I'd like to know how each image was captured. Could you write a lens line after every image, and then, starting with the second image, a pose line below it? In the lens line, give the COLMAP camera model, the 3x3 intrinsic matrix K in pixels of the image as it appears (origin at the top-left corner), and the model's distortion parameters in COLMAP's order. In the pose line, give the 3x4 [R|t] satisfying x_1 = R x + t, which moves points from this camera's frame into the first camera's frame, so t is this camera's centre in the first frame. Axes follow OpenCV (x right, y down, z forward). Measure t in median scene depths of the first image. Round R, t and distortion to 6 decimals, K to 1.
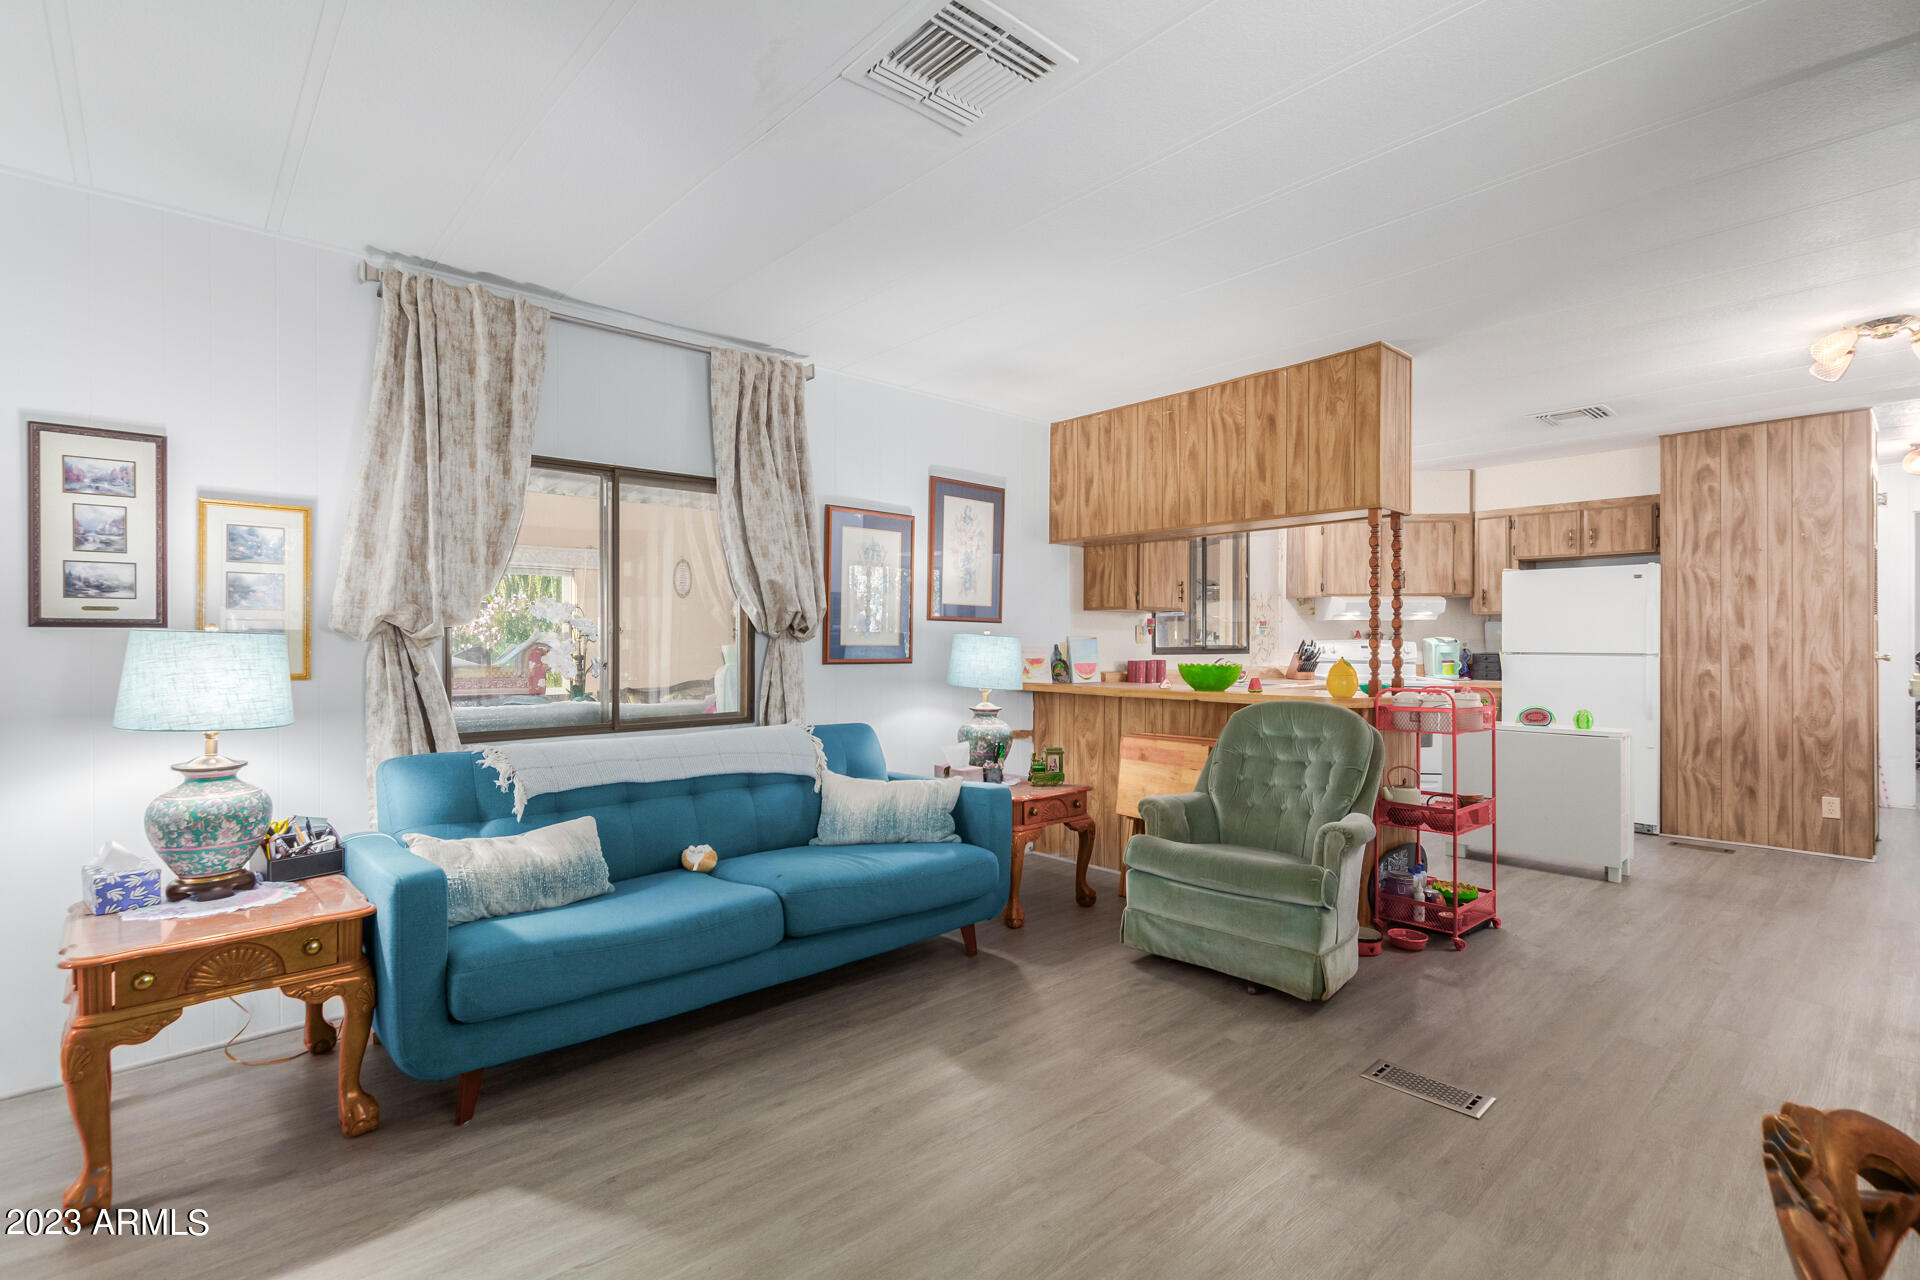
lens RADIAL K [[876.7, 0, 955.2], [0, 876.7, 641.9], [0, 0, 1]] dist [0.008681, -0.004118]
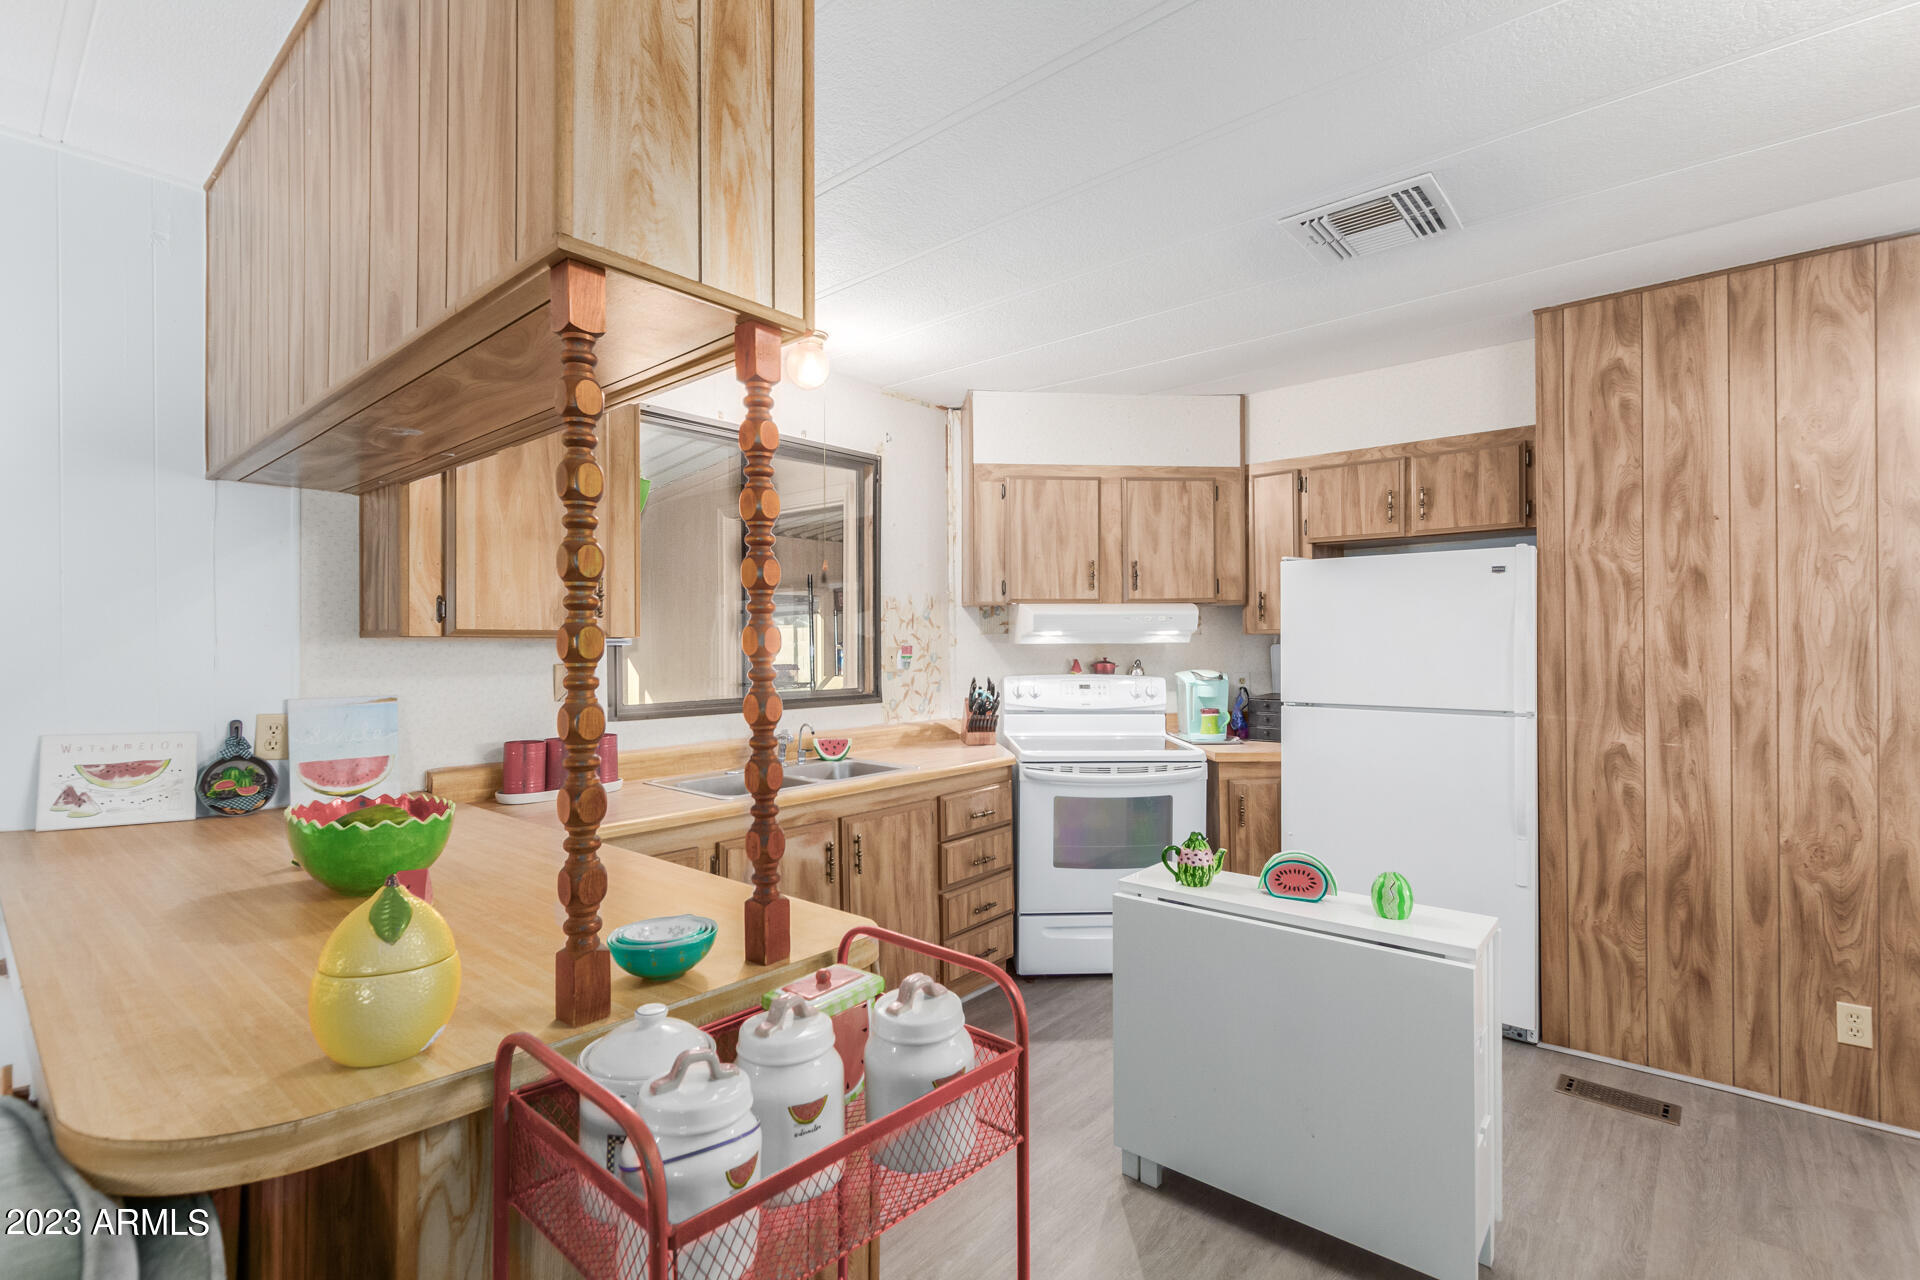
lens RADIAL K [[876.7, 0, 964.5], [0, 876.7, 642.5], [0, 0, 1]] dist [0.008681, -0.004118]
pose [[0.992166, -0.004529, 0.124845, 0.403798], [0.004762, 0.999987, -0.001568, -0.031780], [-0.124837, 0.002150, 0.992175, 0.533548]]
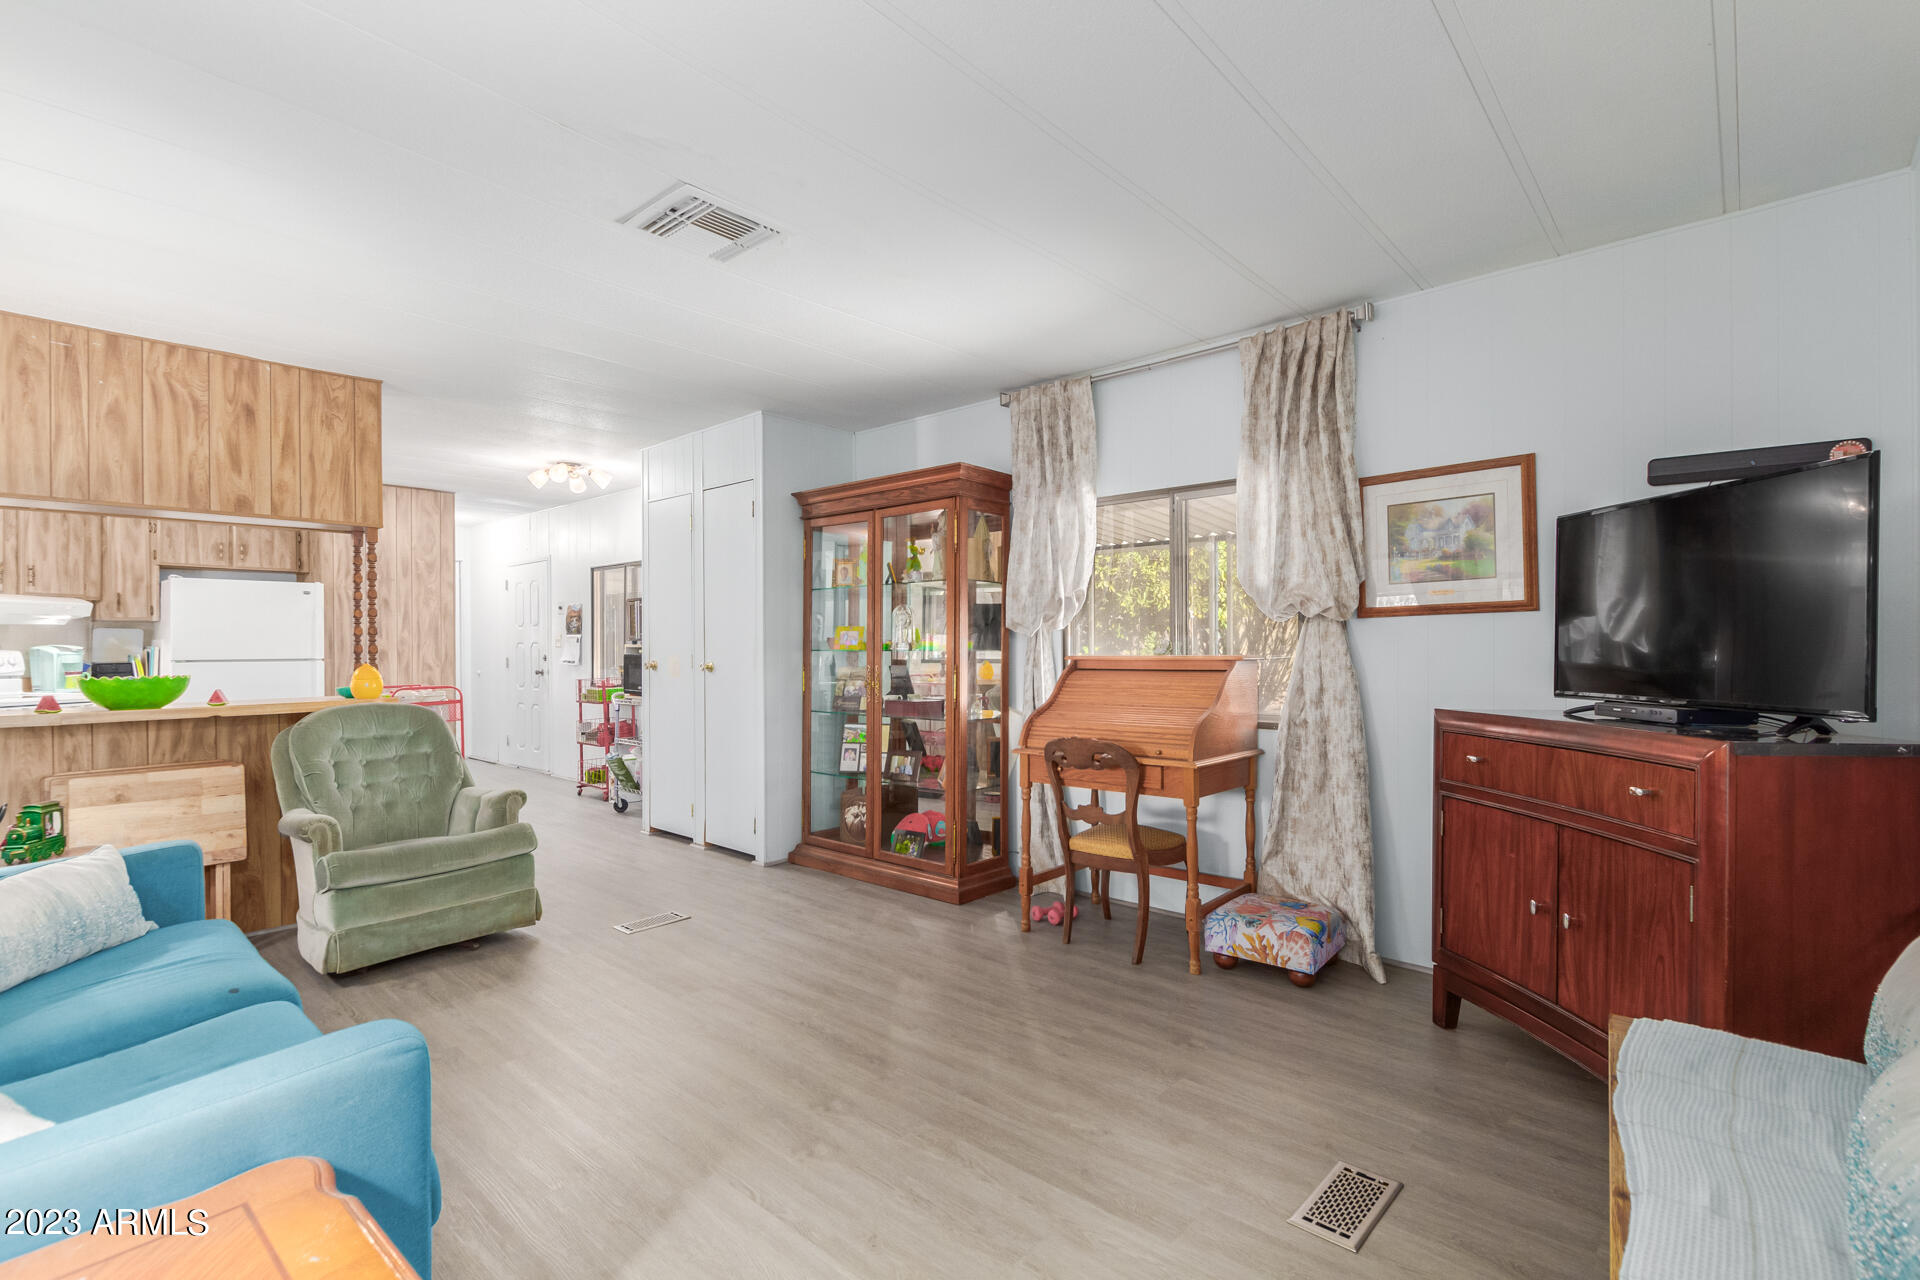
lens RADIAL K [[876.7, 0, 958.9], [0, 876.7, 647.1], [0, 0, 1]] dist [0.008681, -0.004118]
pose [[-0.098808, -0.002105, 0.995104, -0.502853], [0.007569, 0.999967, 0.002867, 0.000887], [-0.995078, 0.007815, -0.098789, 0.269294]]
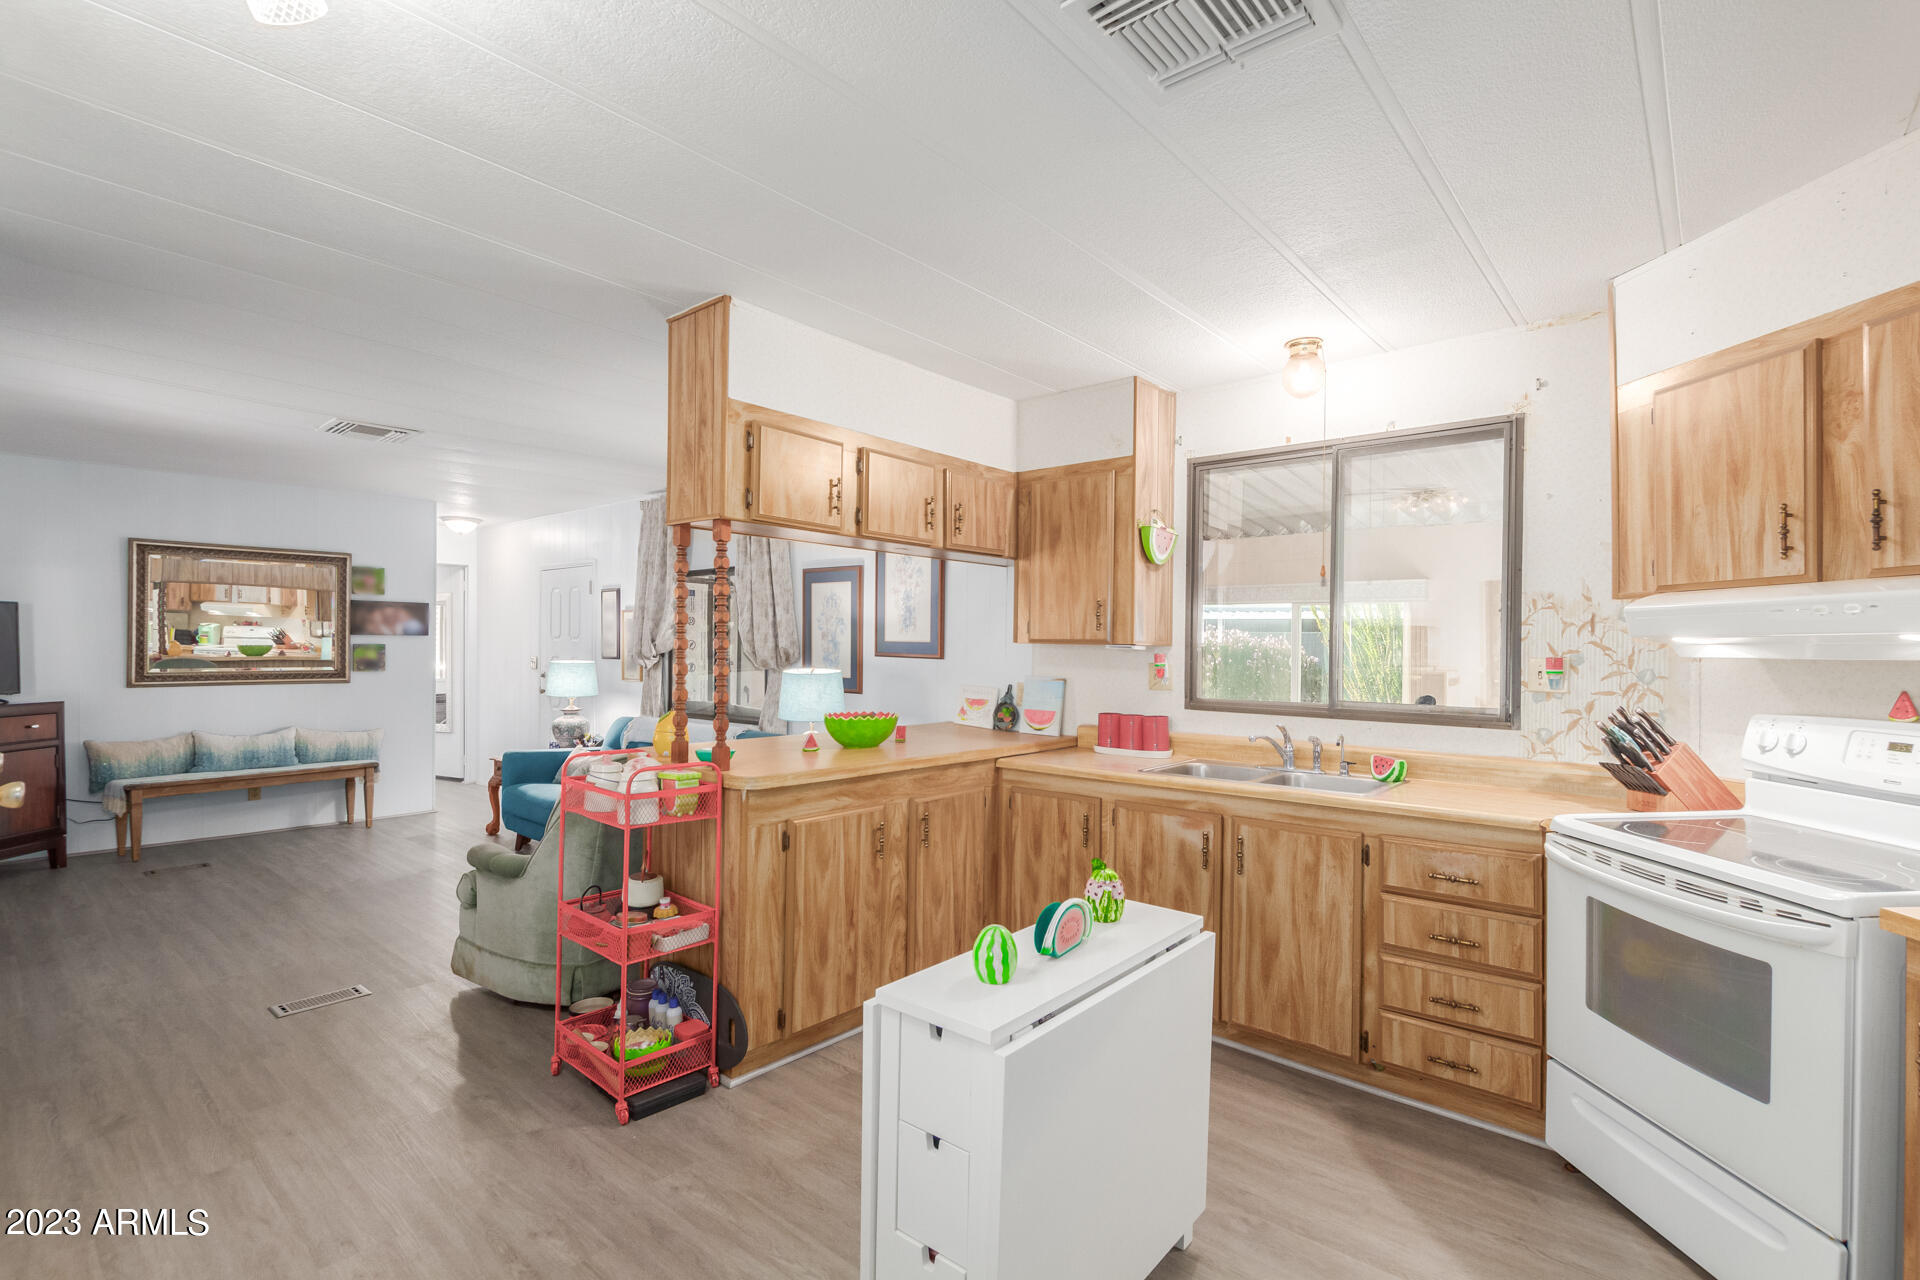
lens RADIAL K [[876.7, 0, 994.9], [0, 876.7, 657.4], [0, 0, 1]] dist [0.008681, -0.004118]
pose [[0.156174, 0.010568, -0.987673, 0.940827], [-0.015225, 0.999850, 0.008290, -0.030052], [0.987612, 0.013743, 0.156311, 0.843162]]
